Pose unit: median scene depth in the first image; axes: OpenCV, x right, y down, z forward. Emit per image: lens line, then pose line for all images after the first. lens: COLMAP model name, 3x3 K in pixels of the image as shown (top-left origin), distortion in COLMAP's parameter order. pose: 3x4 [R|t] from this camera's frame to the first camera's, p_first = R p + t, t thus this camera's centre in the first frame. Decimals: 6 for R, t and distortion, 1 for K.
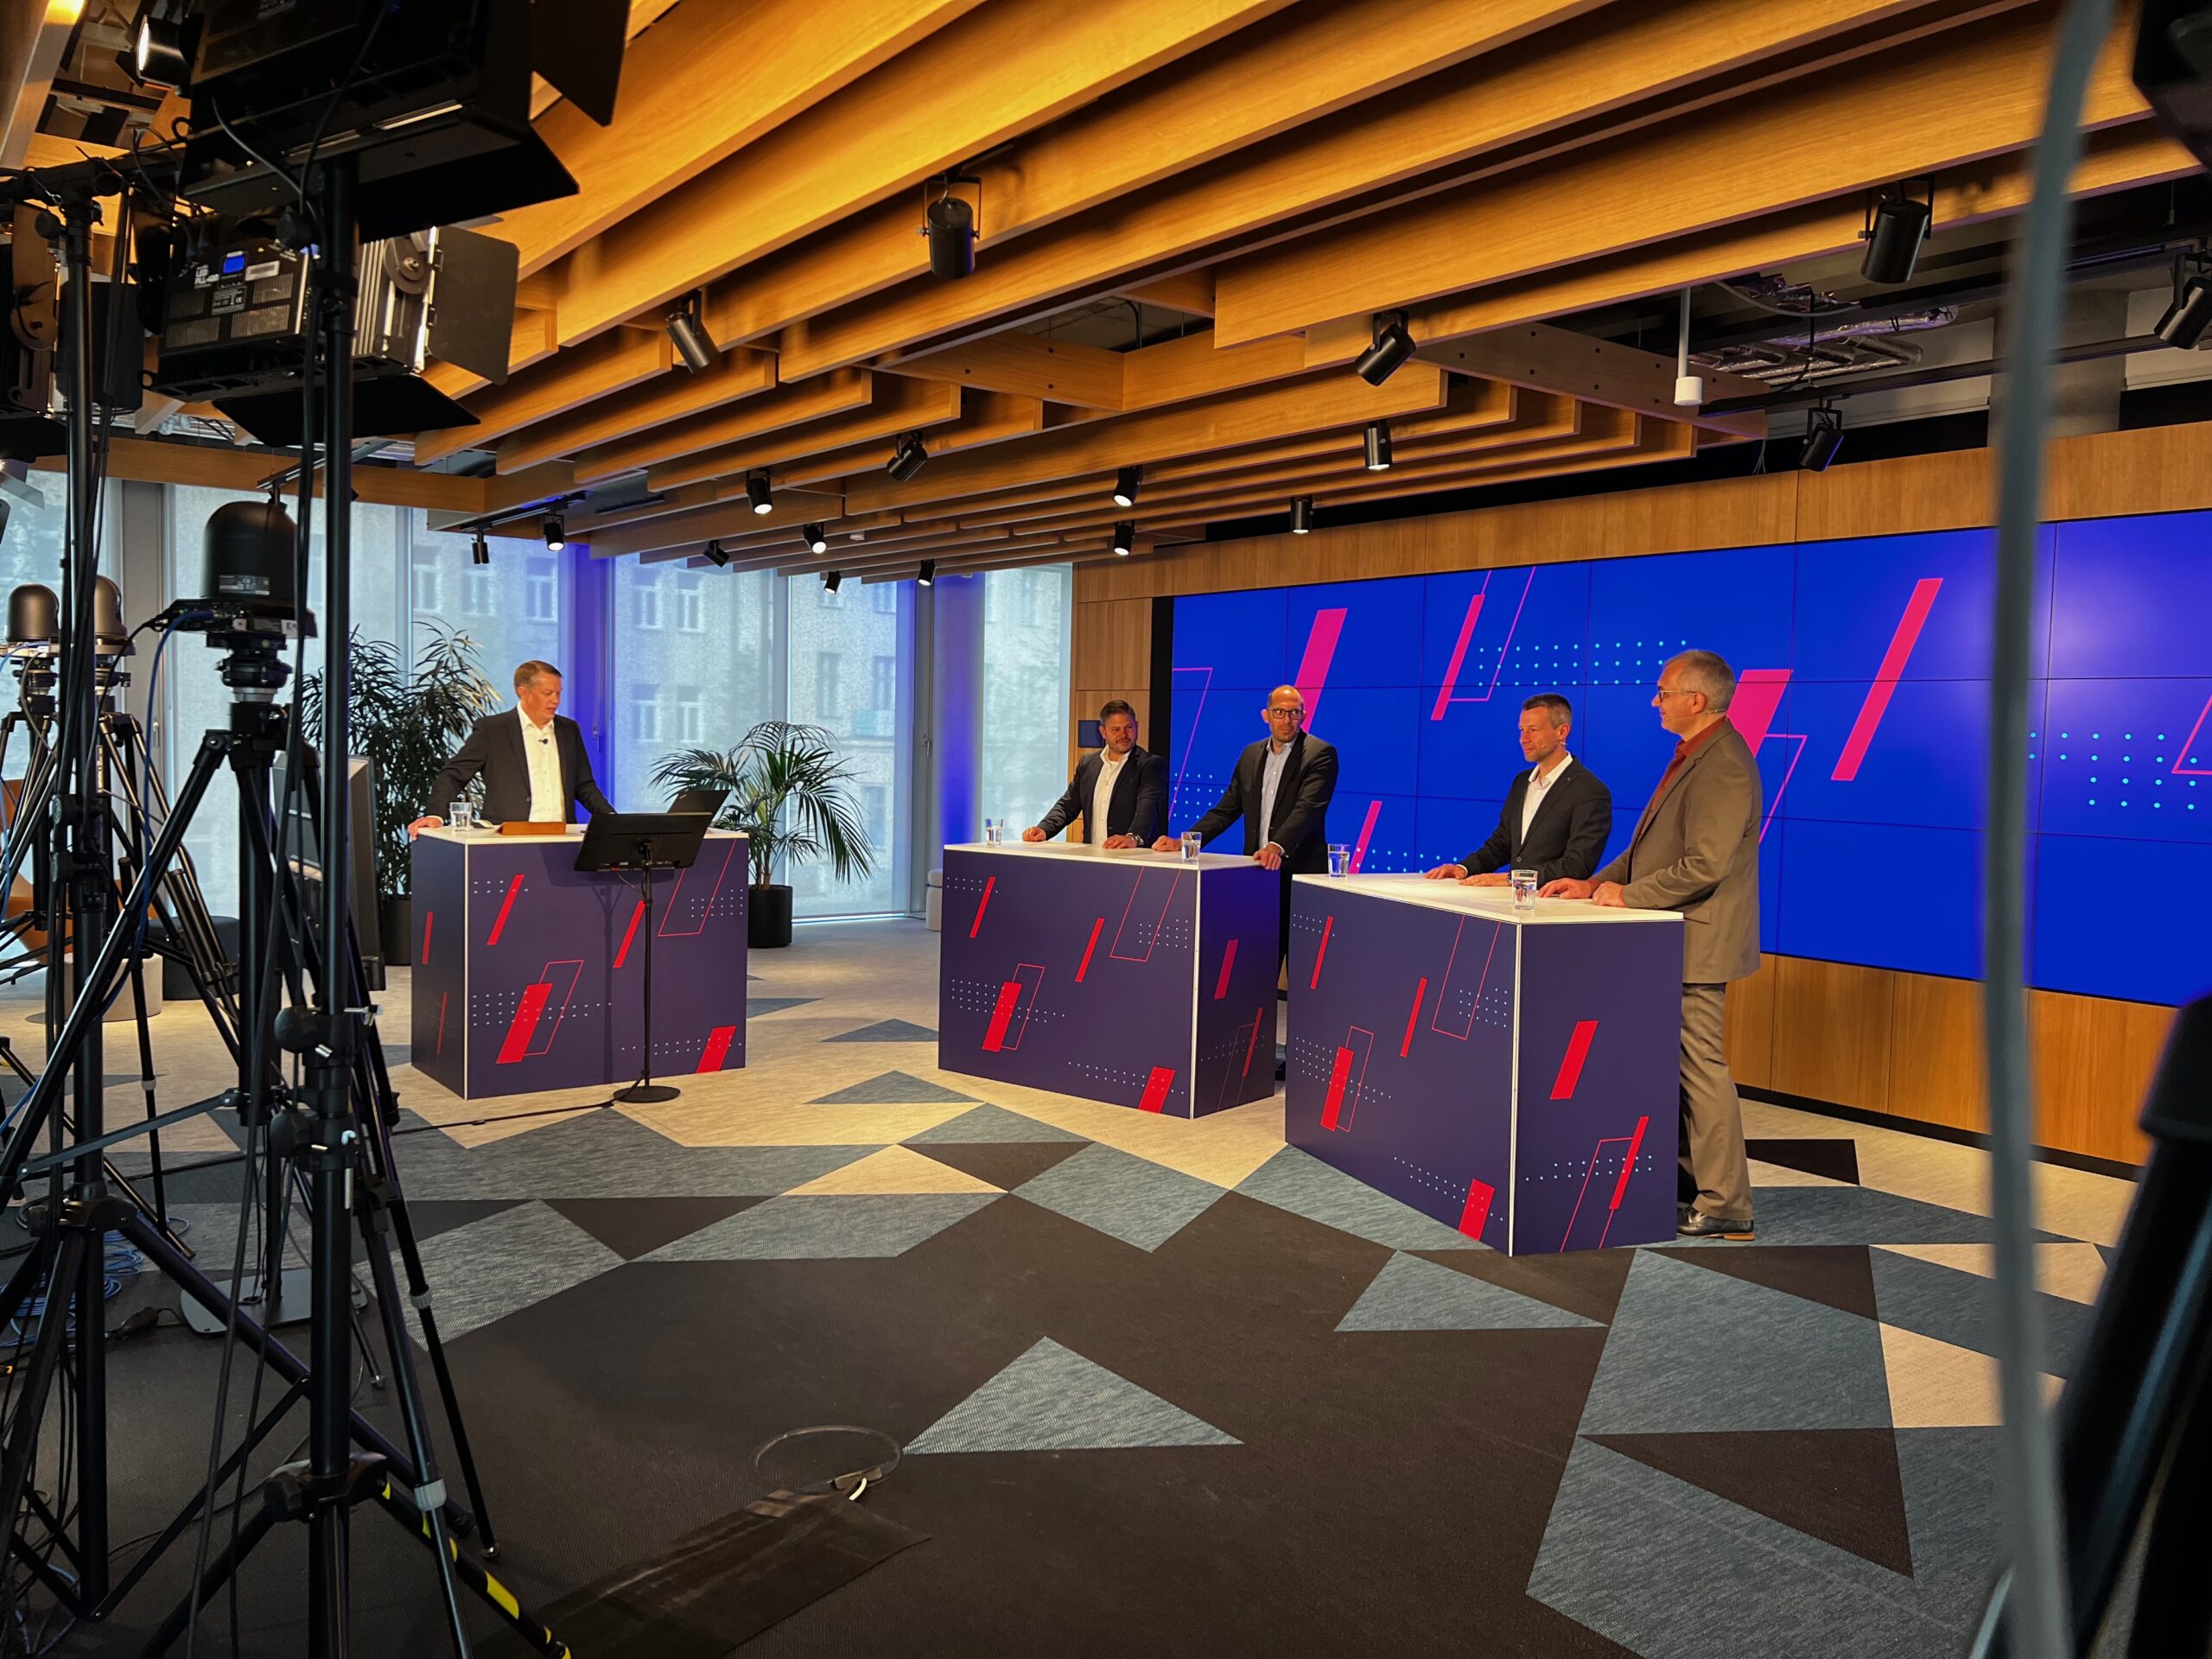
lens RADIAL K [[1646.6, 0, 1106.0], [0, 1646.6, 829.5], [0, 0, 1]] dist [0.080752, -0.103067]
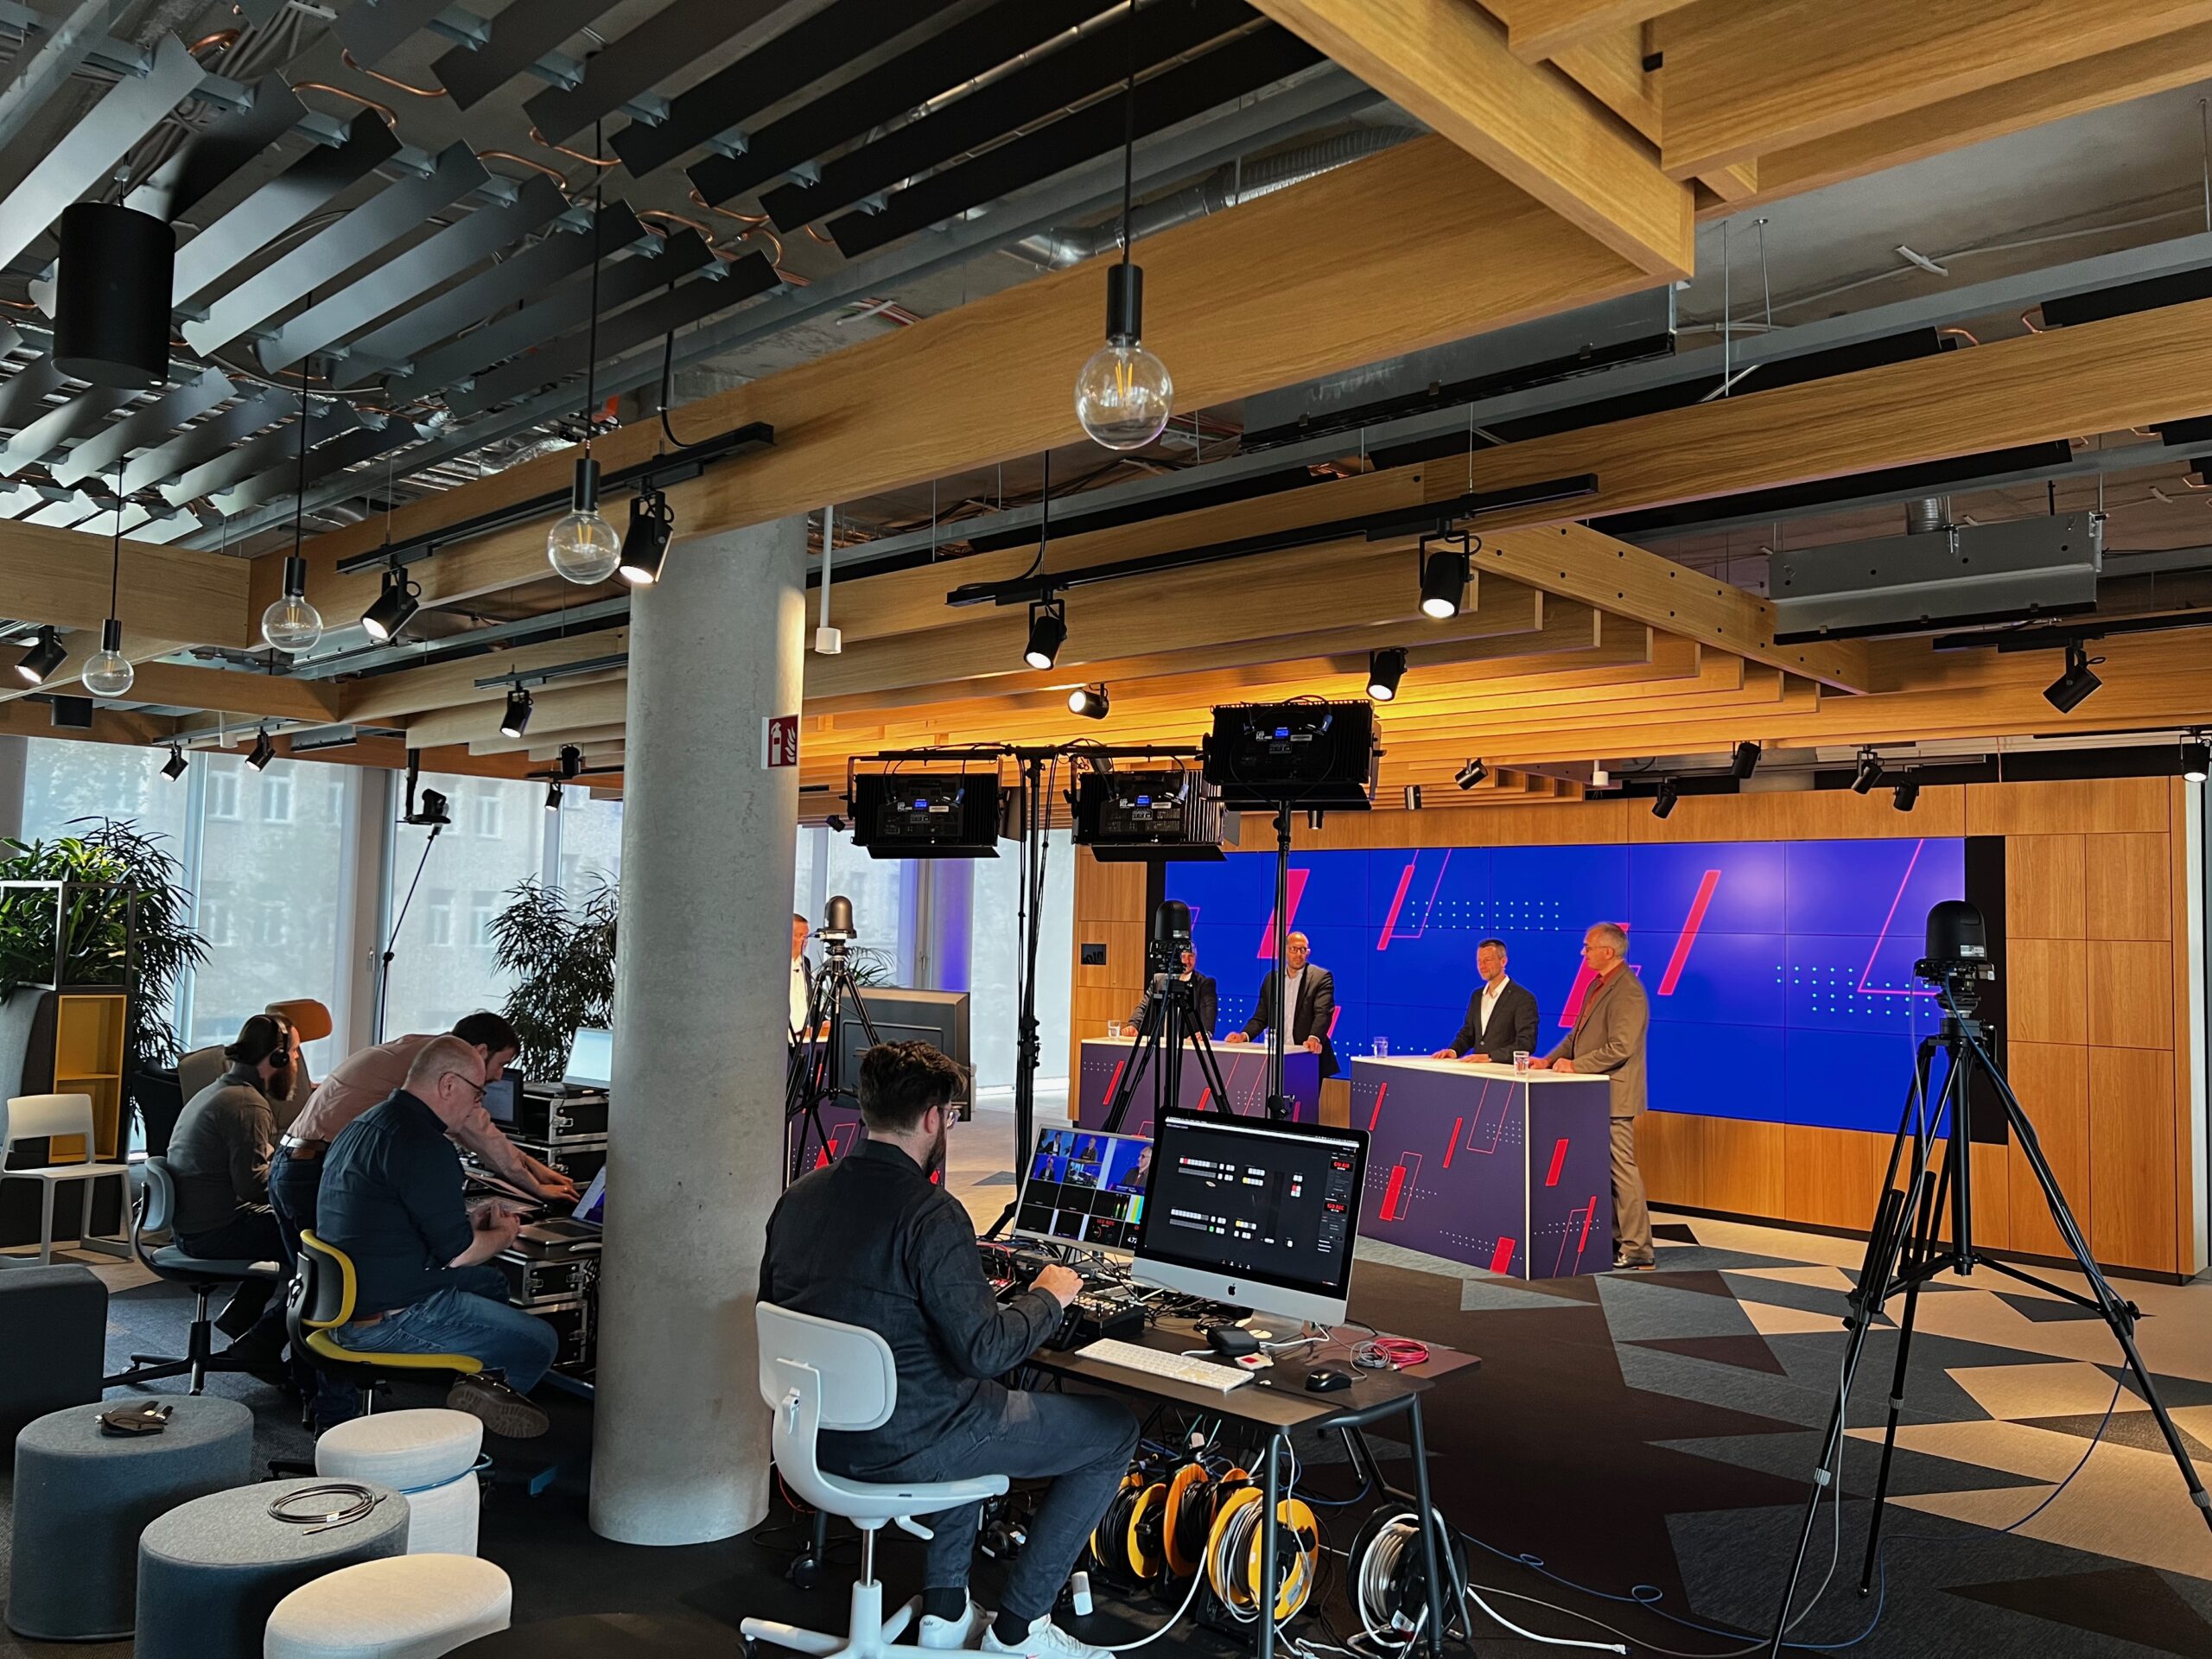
lens RADIAL K [[1646.6, 0, 1106.0], [0, 1646.6, 829.5], [0, 0, 1]] dist [0.080752, -0.103067]
pose [[0.986521, 0.010491, 0.163300, -0.394013], [0.008997, 0.992955, -0.118146, -0.003978], [-0.163389, 0.118023, 0.979477, -0.552621]]
